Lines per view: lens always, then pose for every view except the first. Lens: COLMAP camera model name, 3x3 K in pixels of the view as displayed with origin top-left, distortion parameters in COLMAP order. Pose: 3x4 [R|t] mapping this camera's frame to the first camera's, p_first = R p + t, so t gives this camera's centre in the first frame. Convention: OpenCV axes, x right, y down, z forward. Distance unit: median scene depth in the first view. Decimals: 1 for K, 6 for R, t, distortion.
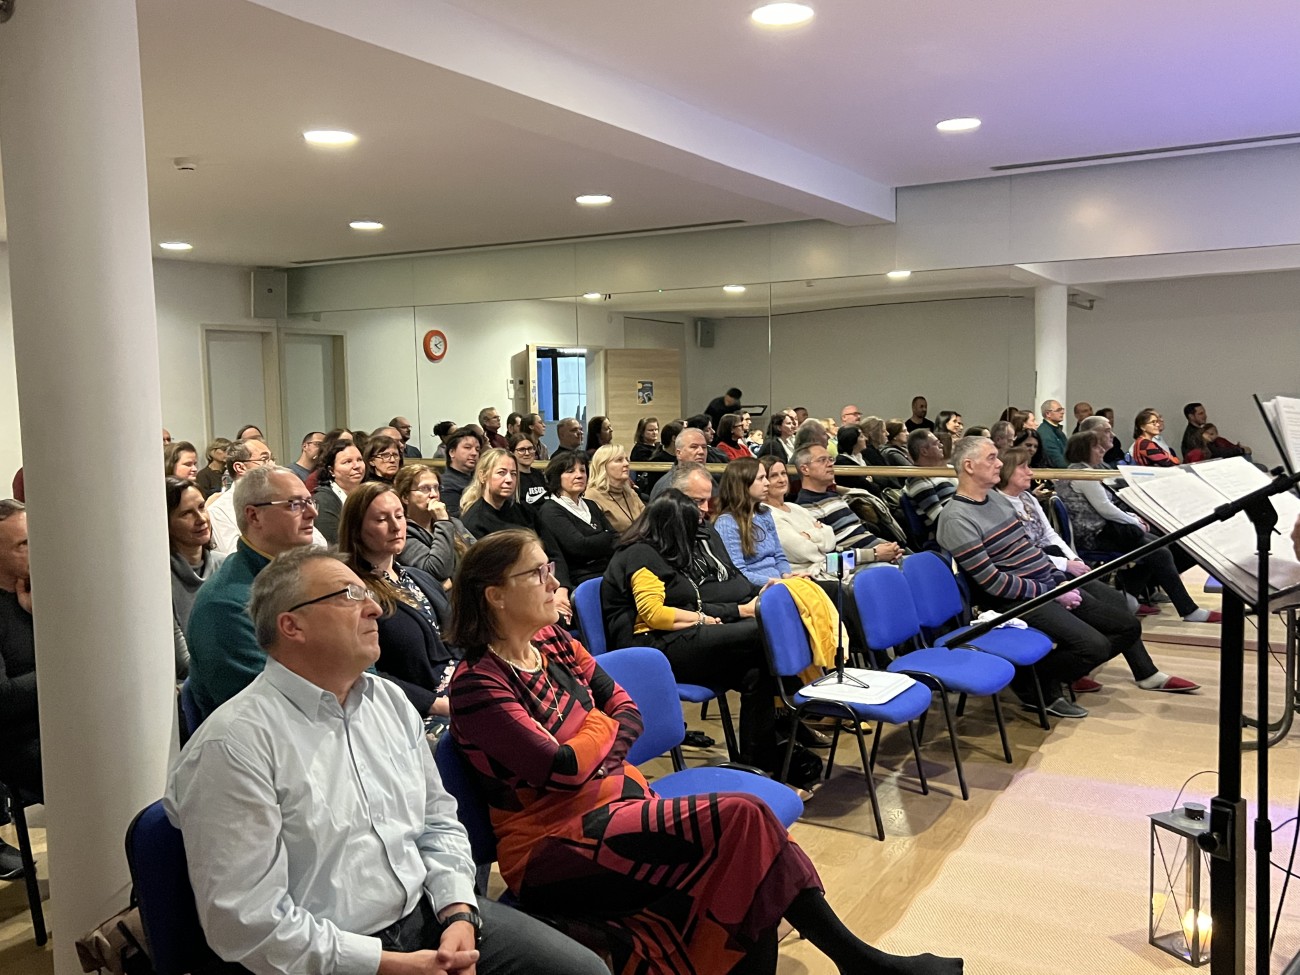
lens RADIAL K [[1161.0, 0, 649.9], [0, 1161.0, 482.2], [0, 0, 1]] dist [0.064684, -0.084819]
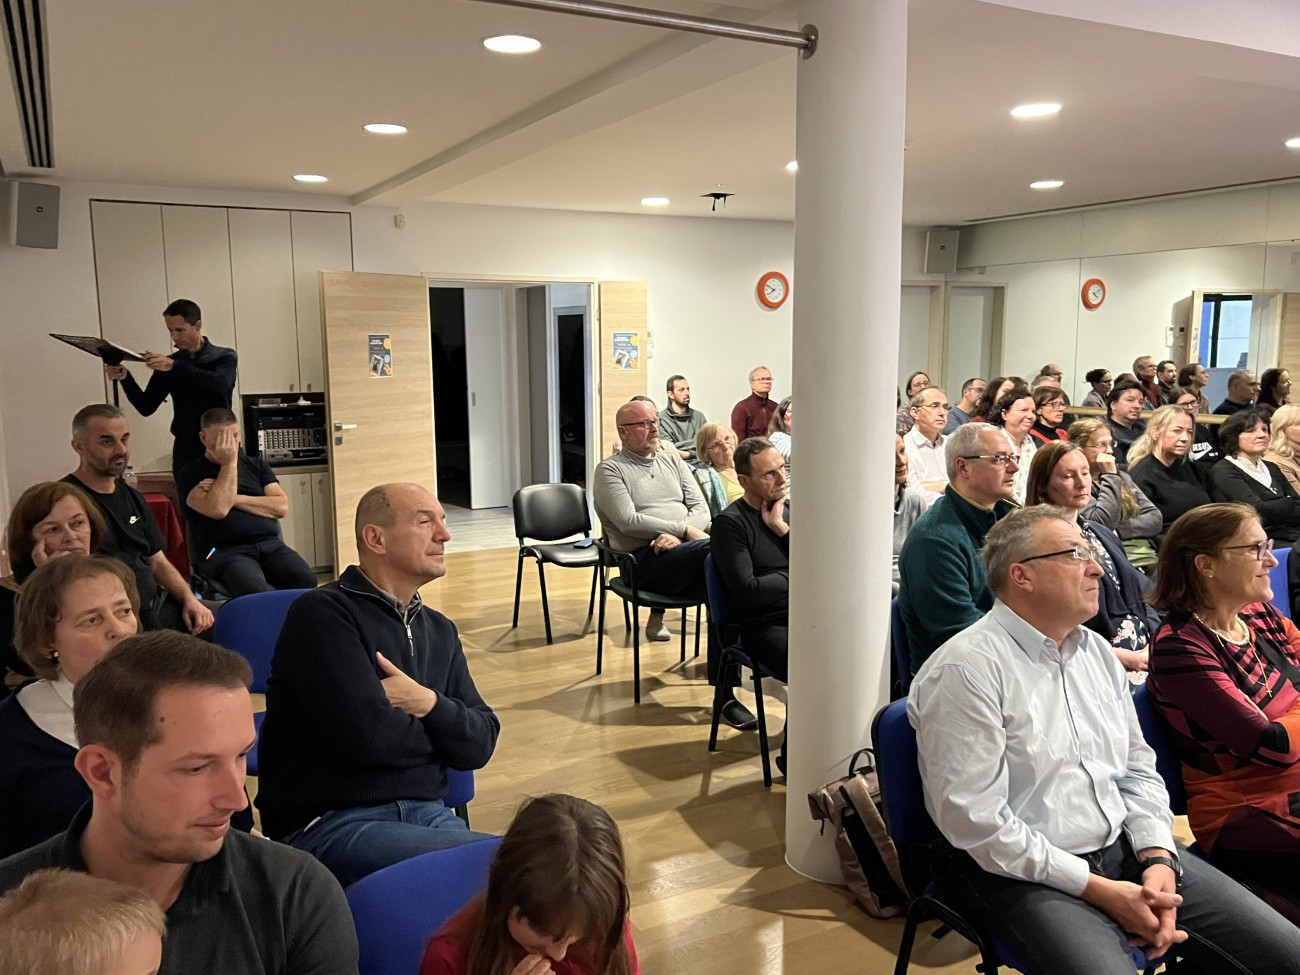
lens RADIAL K [[1068.6, 0, 638.7], [0, 1068.6, 496.4], [0, 0, 1]] dist [0.014692, -0.020041]
pose [[0.847735, 0.086966, -0.523242, -0.082114], [-0.047007, 0.994904, 0.089200, -0.029719], [0.528332, -0.051022, 0.847503, -0.077243]]
